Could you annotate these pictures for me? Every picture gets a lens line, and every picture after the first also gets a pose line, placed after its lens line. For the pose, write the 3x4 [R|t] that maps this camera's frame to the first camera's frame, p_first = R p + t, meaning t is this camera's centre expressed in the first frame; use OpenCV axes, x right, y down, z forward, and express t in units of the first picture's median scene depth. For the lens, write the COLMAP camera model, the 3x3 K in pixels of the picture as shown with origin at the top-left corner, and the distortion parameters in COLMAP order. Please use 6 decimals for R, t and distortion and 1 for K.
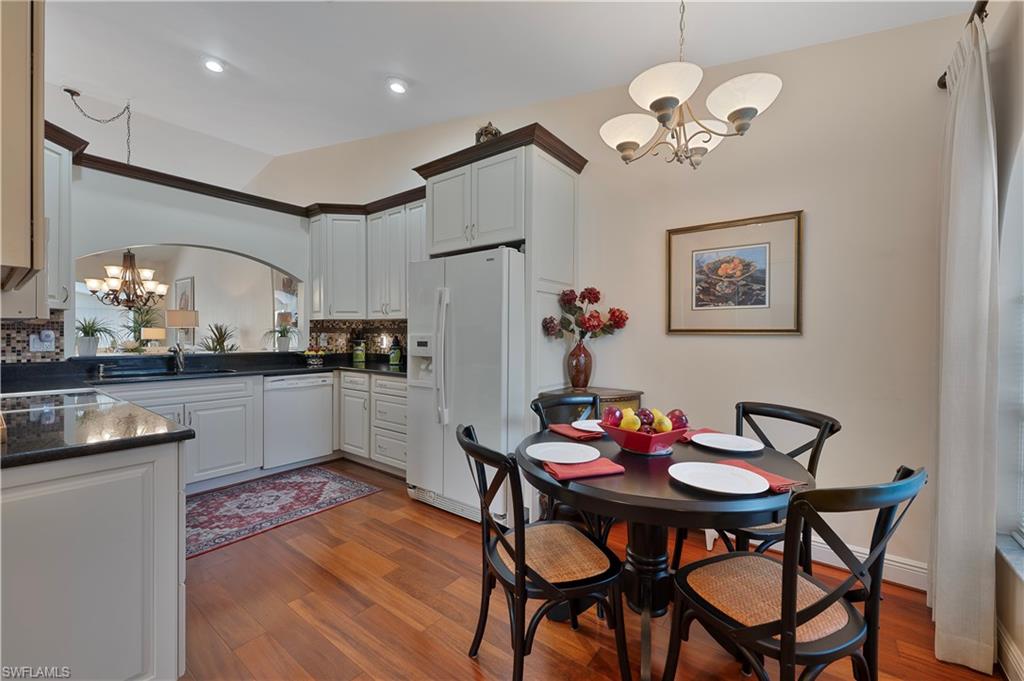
lens RADIAL K [[412.7, 0, 512.0], [0, 412.7, 340.5], [0, 0, 1]] dist [-0.001913, -0.000459]
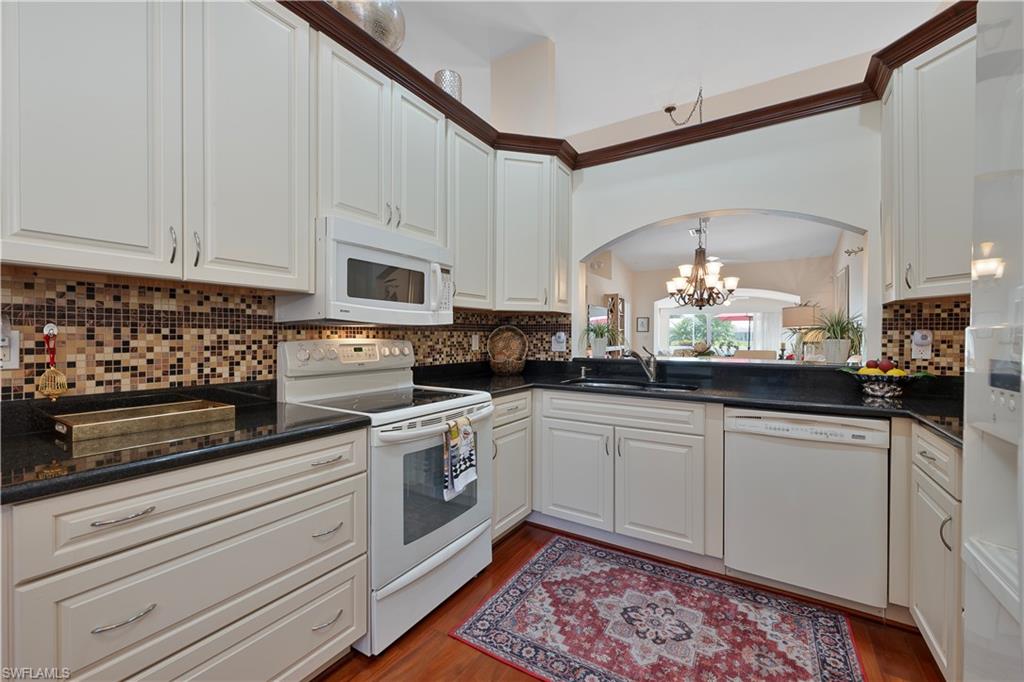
lens RADIAL K [[412.7, 0, 512.0], [0, 412.7, 341.0], [0, 0, 1]] dist [-0.001913, -0.000459]
pose [[0.090049, 0.006551, -0.995916, -0.055230], [-0.010515, 0.999929, 0.005626, -0.005437], [0.995882, 0.009966, 0.090112, 0.716256]]
